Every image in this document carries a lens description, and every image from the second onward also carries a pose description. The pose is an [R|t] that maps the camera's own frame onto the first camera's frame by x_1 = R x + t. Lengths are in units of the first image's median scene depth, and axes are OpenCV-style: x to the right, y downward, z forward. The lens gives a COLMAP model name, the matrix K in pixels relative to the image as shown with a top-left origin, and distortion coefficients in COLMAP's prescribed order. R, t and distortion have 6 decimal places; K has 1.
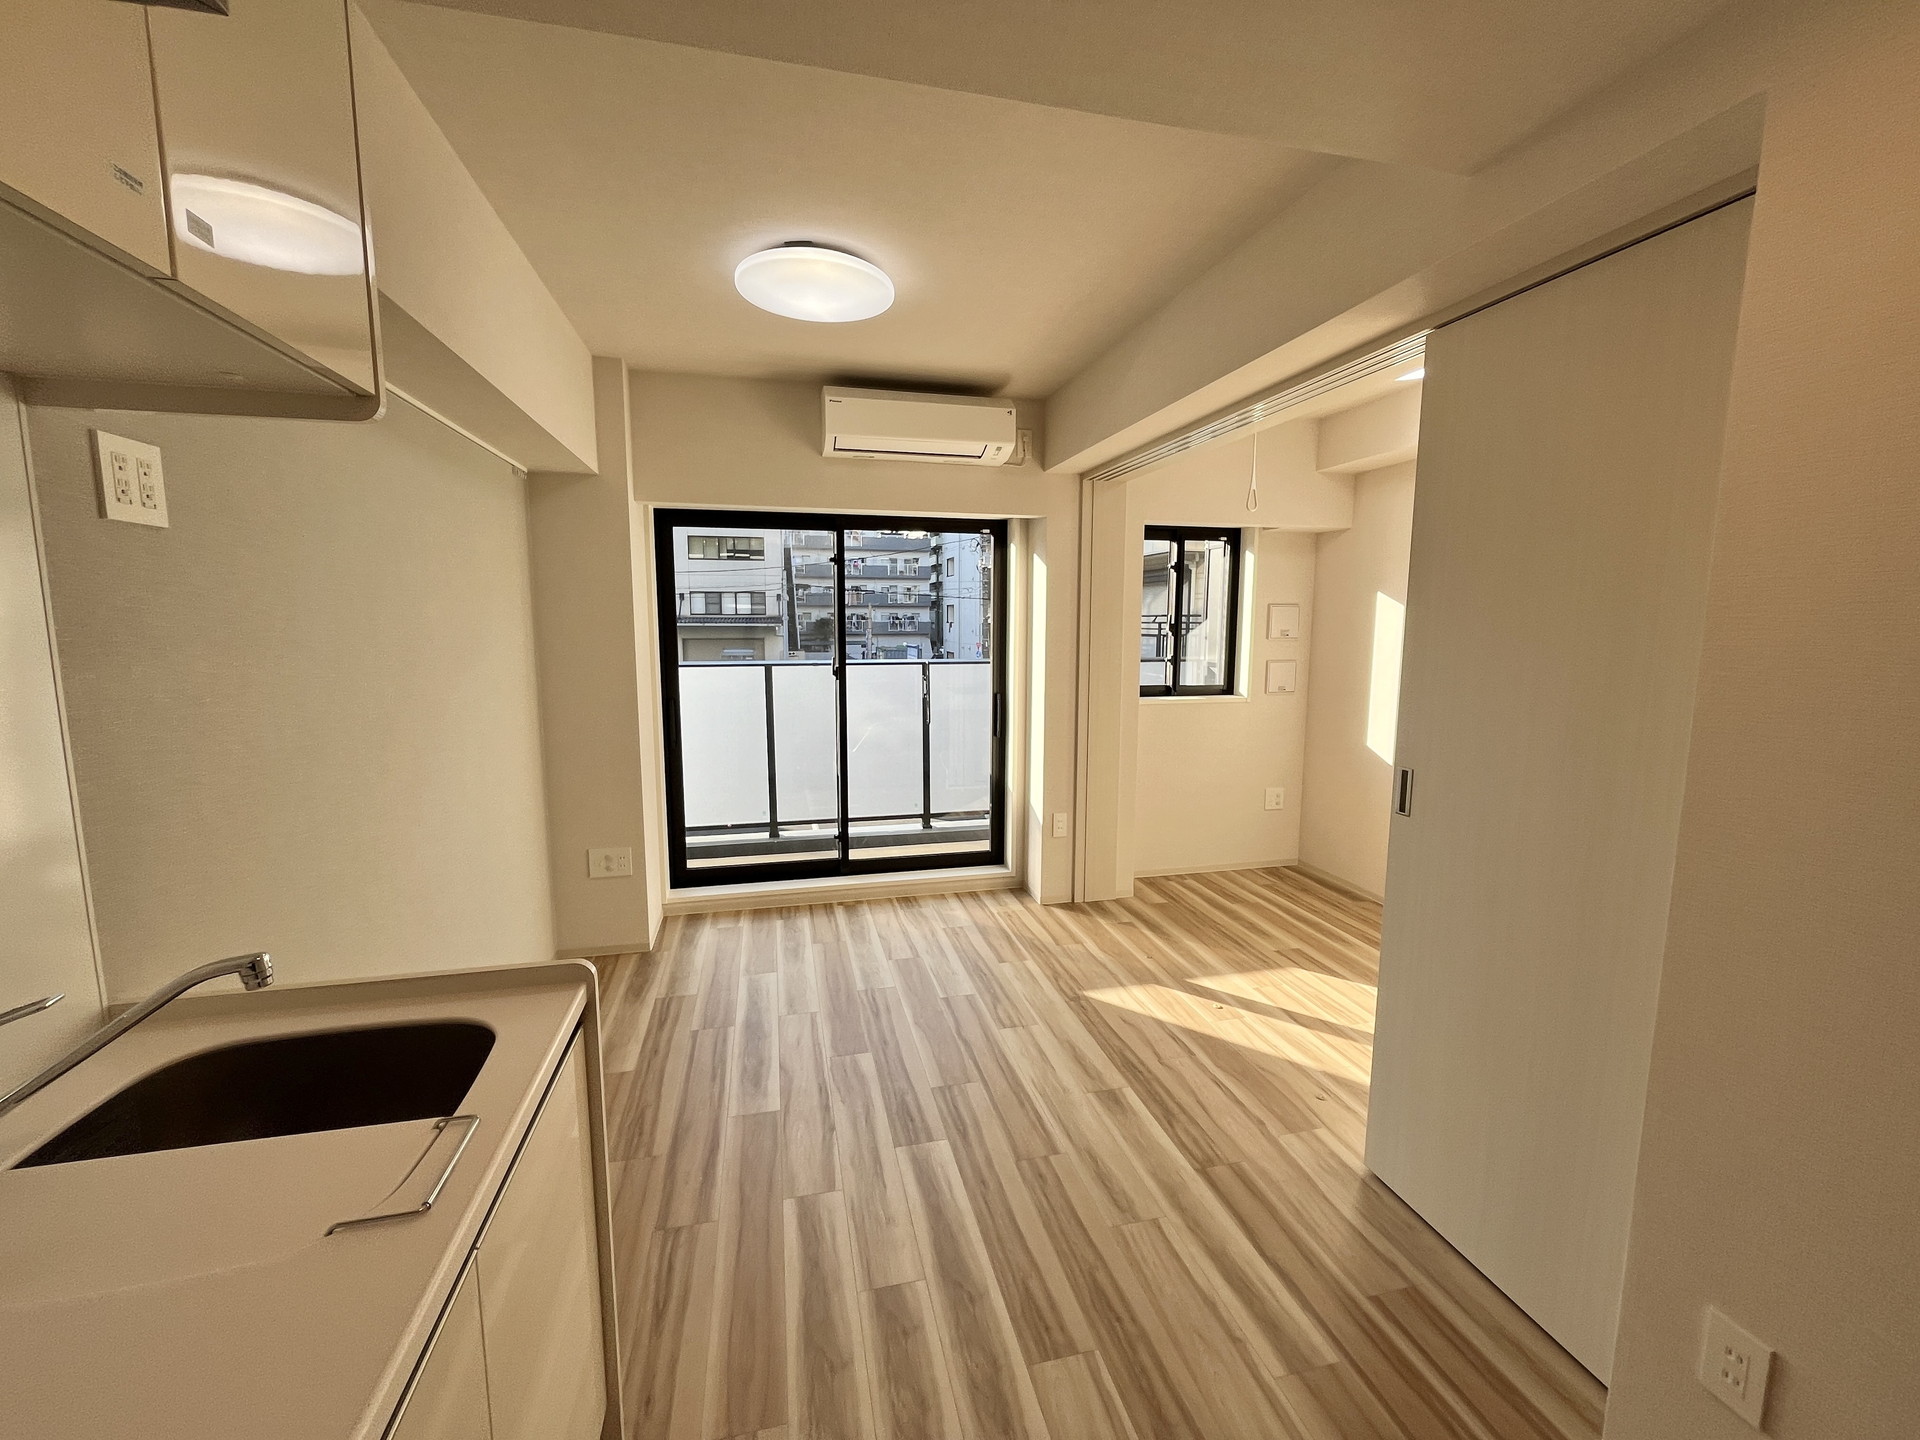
lens RADIAL K [[781.1, 0, 958.7], [0, 781.1, 720.4], [0, 0, 1]] dist [-0.004173, -0.000505]
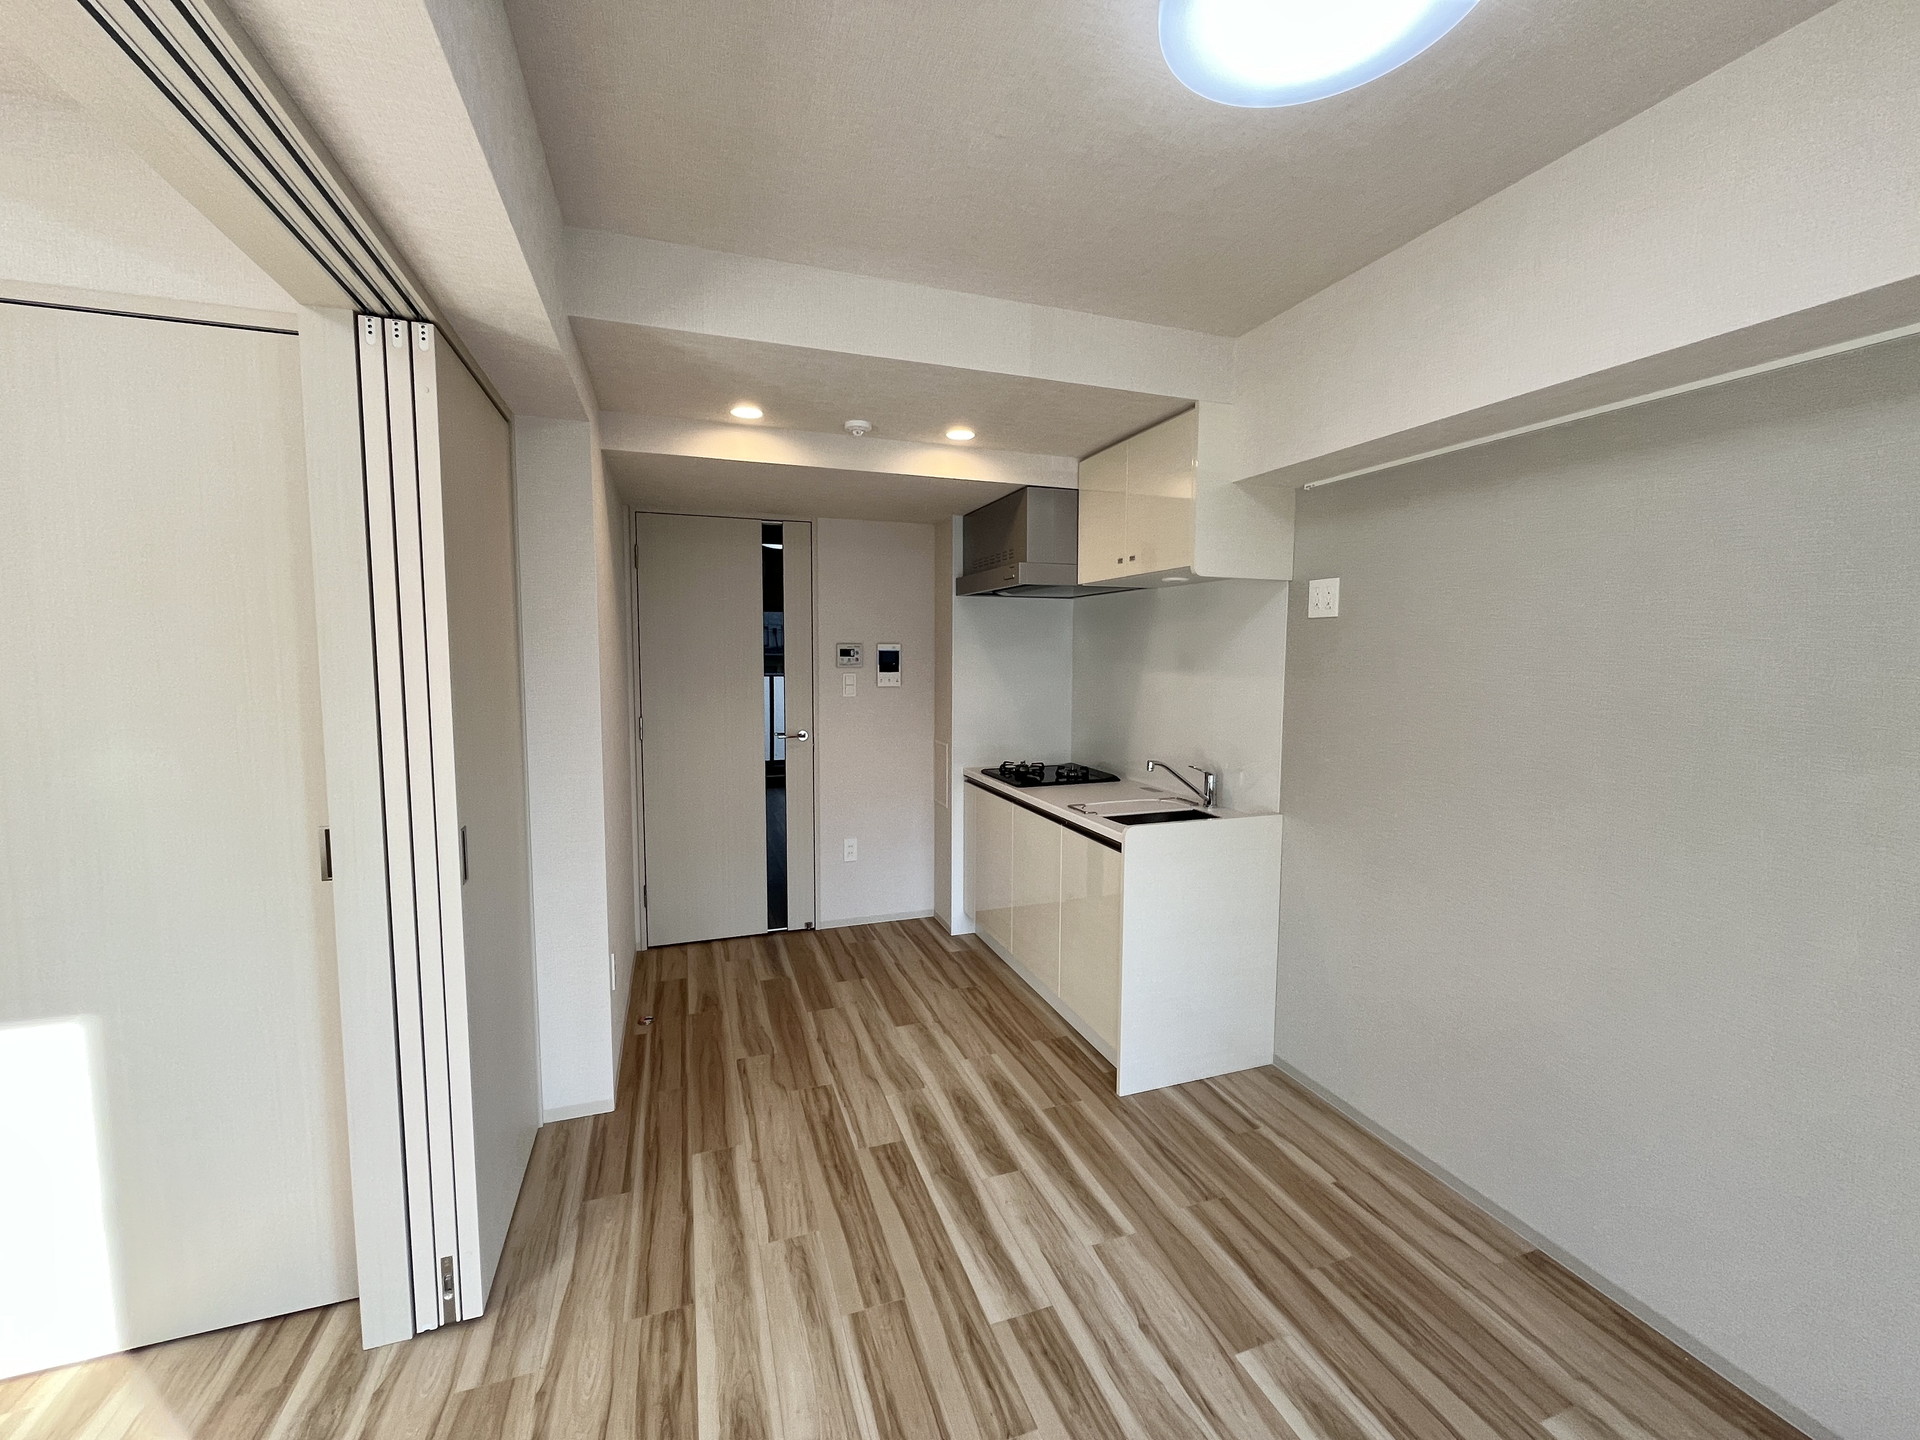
lens RADIAL K [[781.1, 0, 960.8], [0, 781.1, 717.9], [0, 0, 1]] dist [-0.004173, -0.000505]
pose [[-0.994257, 0.000610, -0.107018, 0.111395], [-0.022403, 0.976642, 0.213702, -0.252762], [0.104648, 0.214872, -0.971019, 1.835458]]
